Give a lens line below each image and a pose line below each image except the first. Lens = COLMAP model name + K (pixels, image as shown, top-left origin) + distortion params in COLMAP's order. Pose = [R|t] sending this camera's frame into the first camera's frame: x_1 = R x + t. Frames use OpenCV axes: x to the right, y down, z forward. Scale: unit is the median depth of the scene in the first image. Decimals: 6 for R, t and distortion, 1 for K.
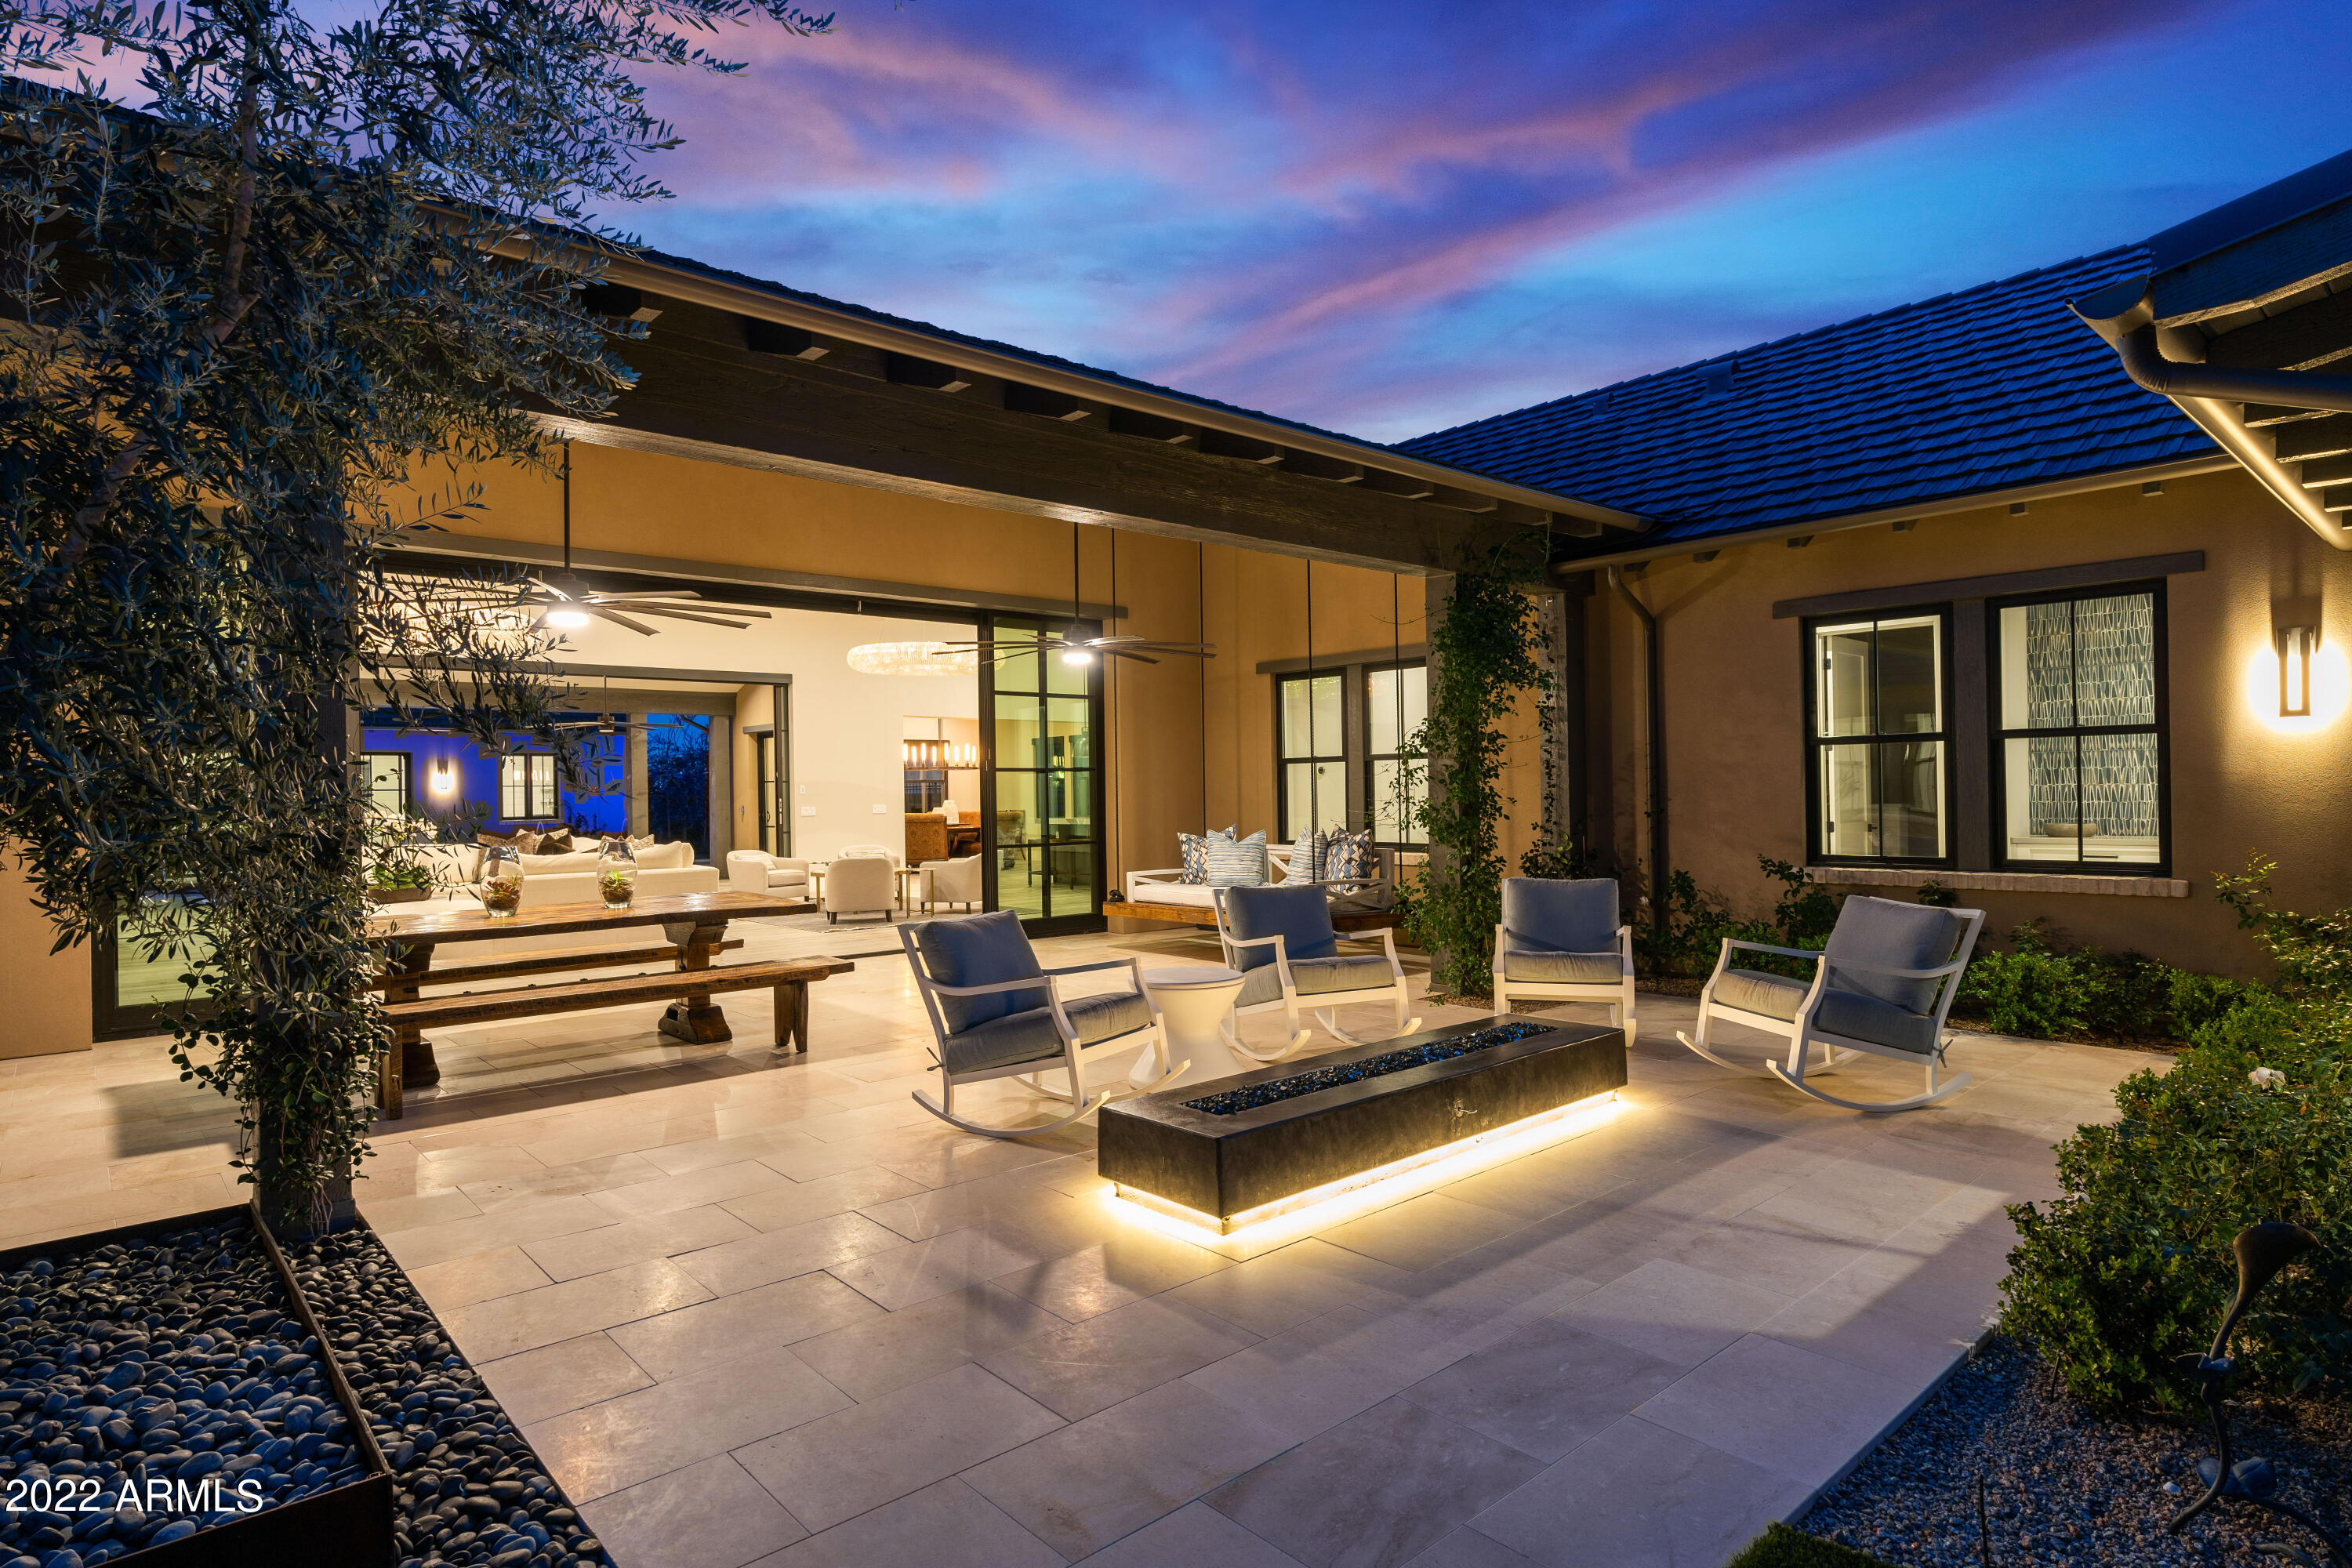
lens RADIAL K [[1258.5, 0, 1166.2], [0, 1258.5, 788.1], [0, 0, 1]] dist [0.039963, 0.000076]
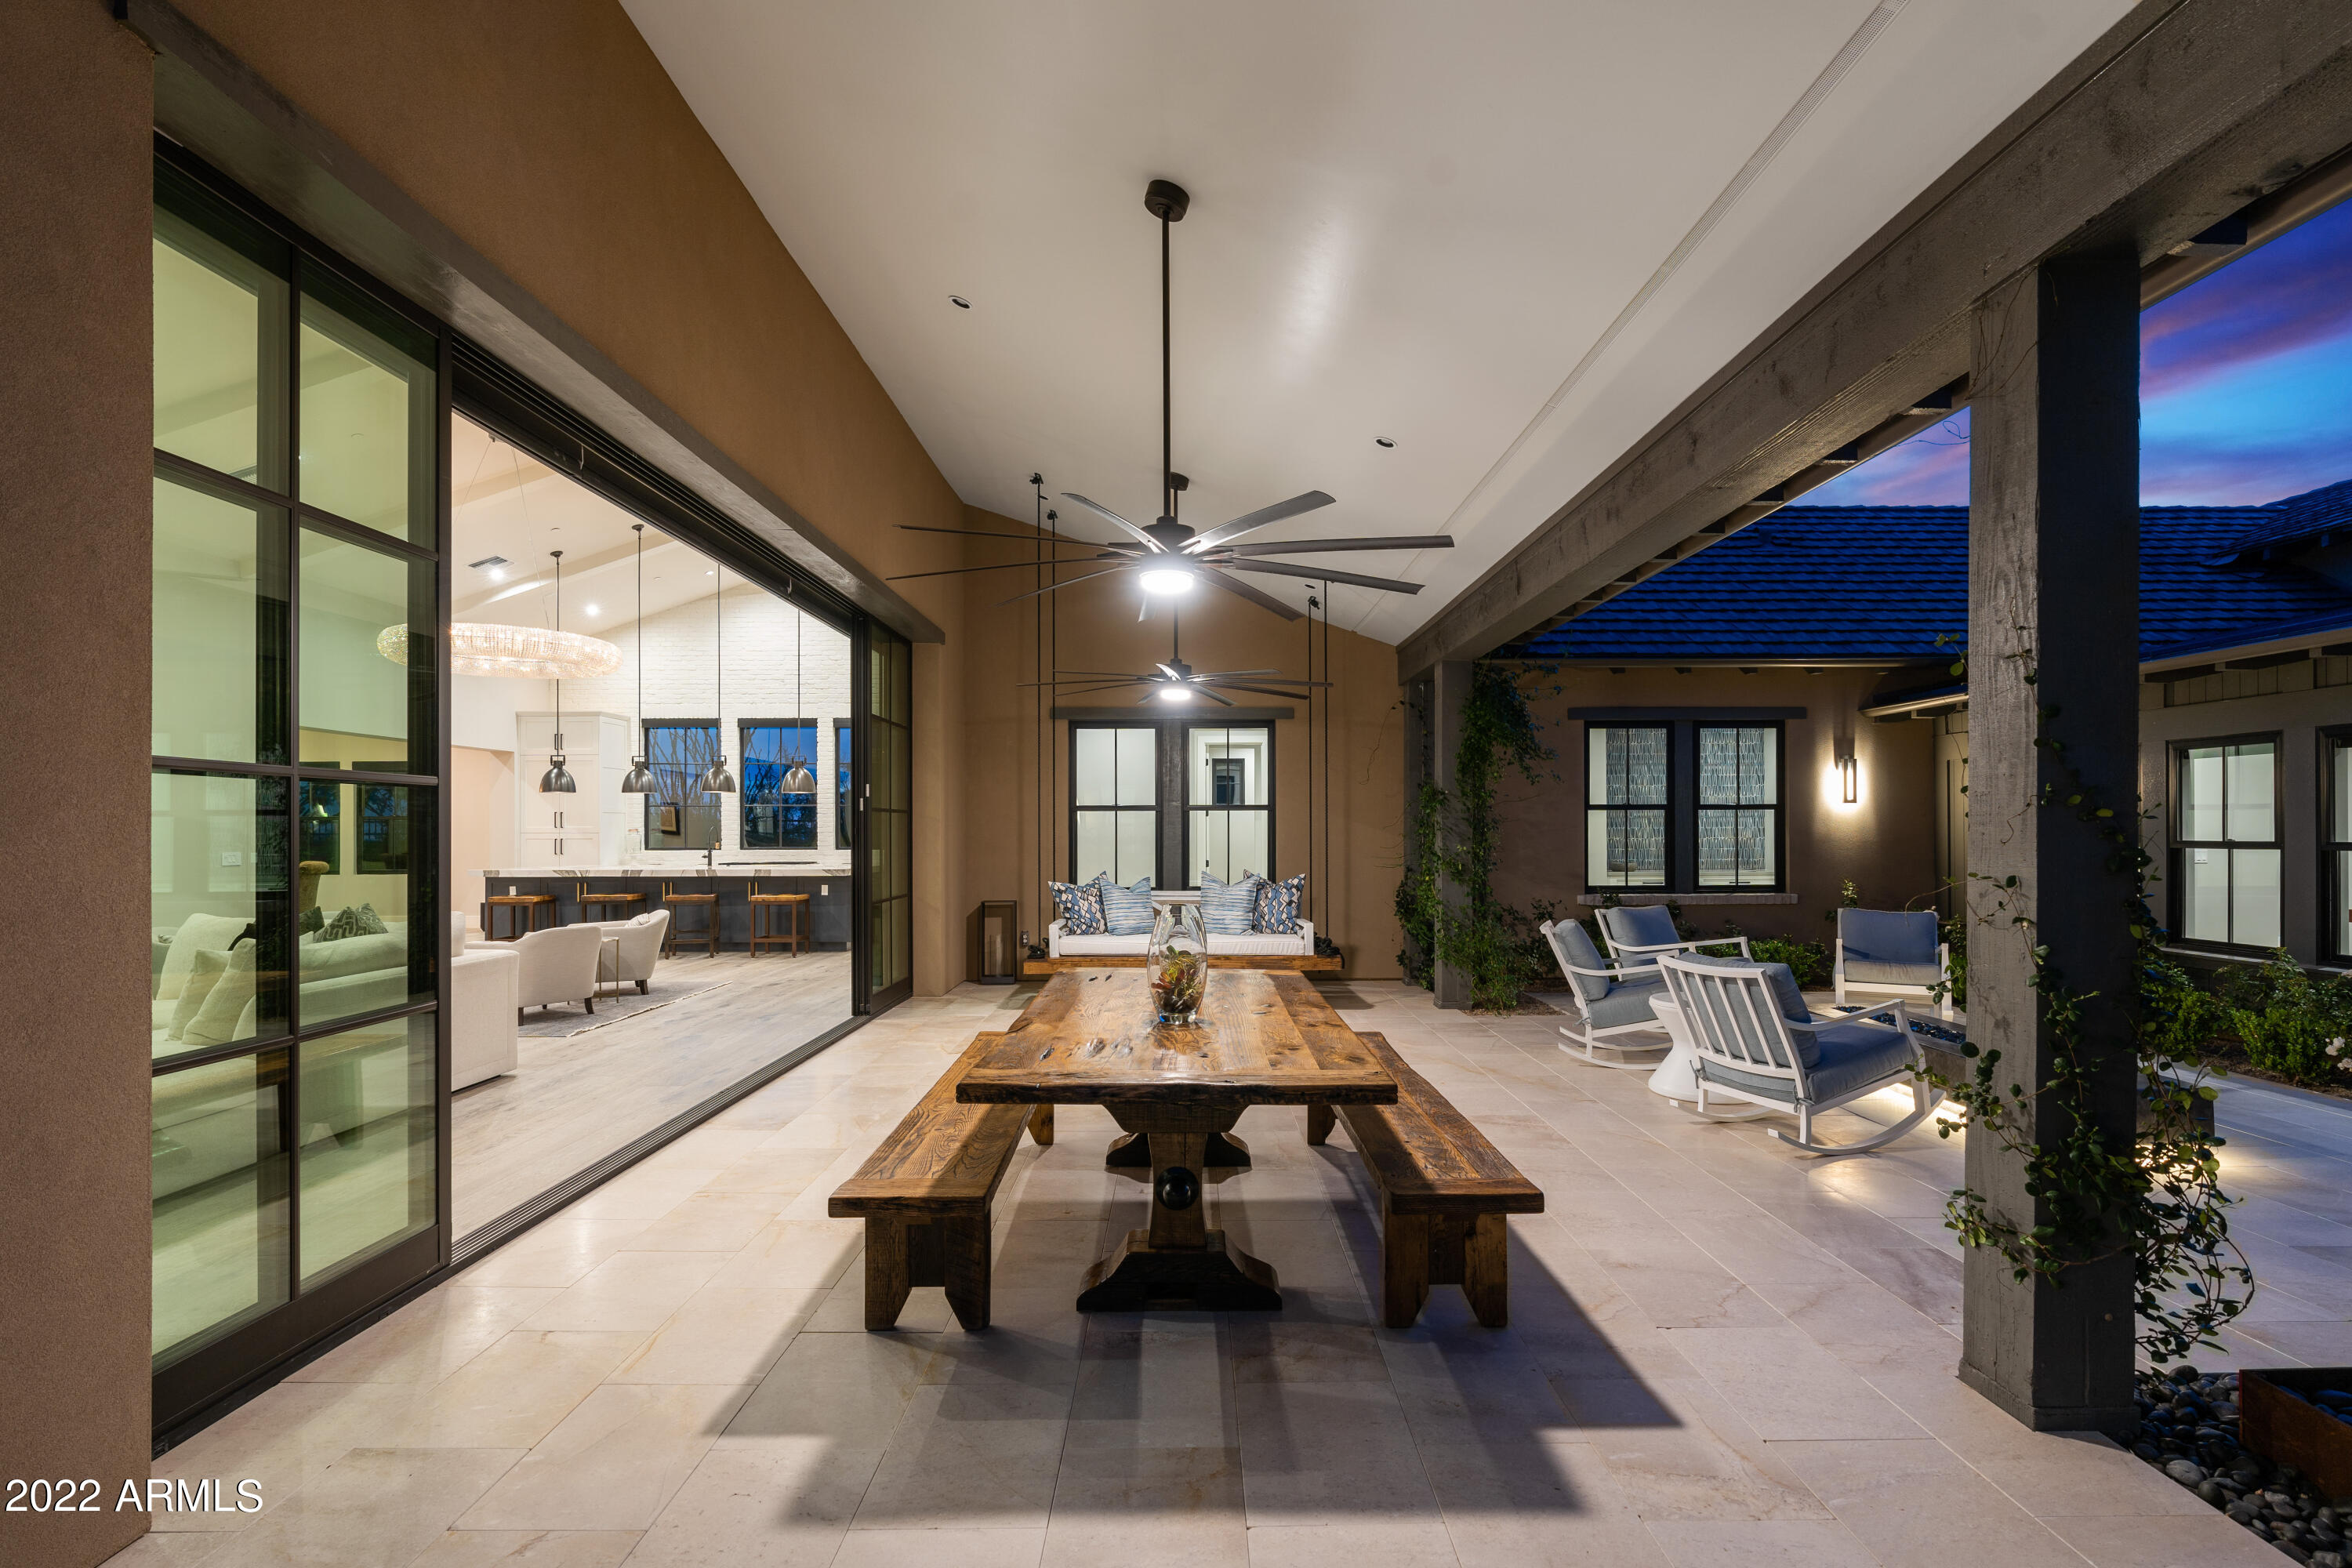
lens RADIAL K [[1111.9, 0, 1177.6], [0, 1111.9, 838.9], [0, 0, 1]] dist [-0.010605, 0.002694]
pose [[0.672427, 0.011981, 0.740066, -0.657307], [-0.009006, 0.999927, -0.008005, 0.011896], [-0.740108, -0.001282, 0.672486, 0.446583]]
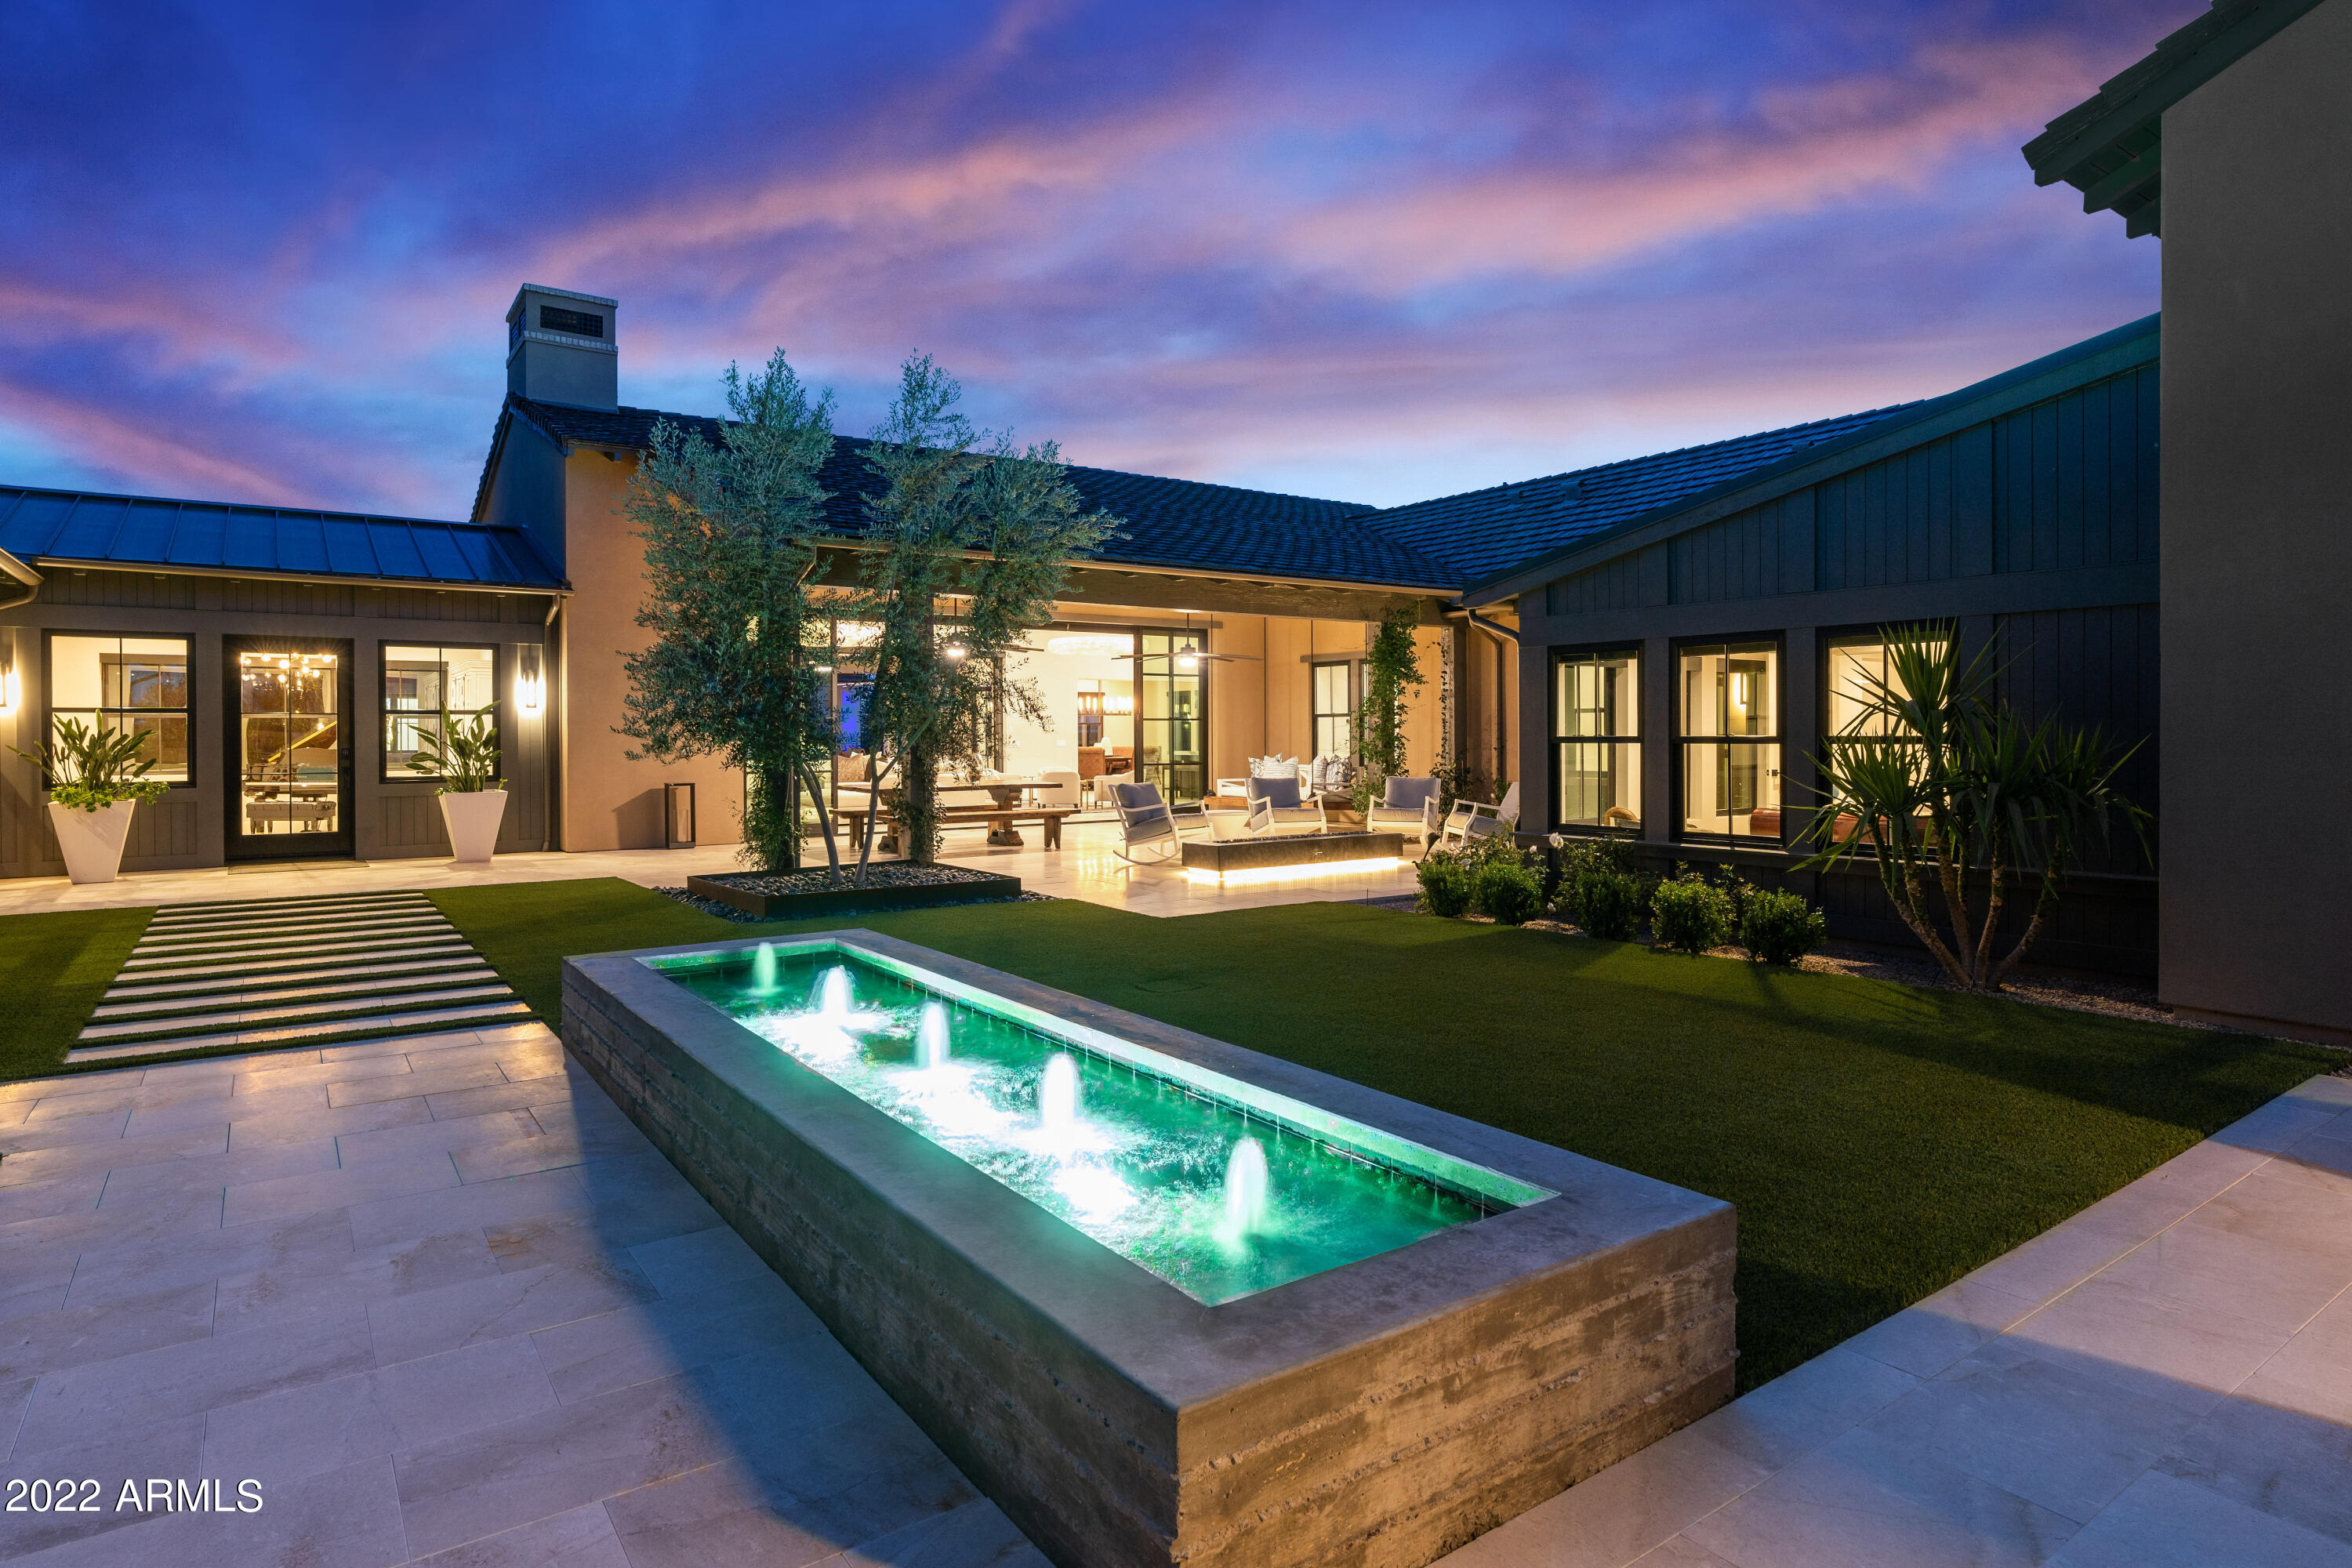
lens RADIAL K [[1258.5, 0, 1172.2], [0, 1258.5, 777.7], [0, 0, 1]] dist [0.039963, 0.000076]
pose [[0.994441, 0.016726, -0.103954, 0.102629], [-0.012736, 0.999161, 0.038927, -0.002751], [0.104518, -0.037387, 0.993820, -0.862098]]
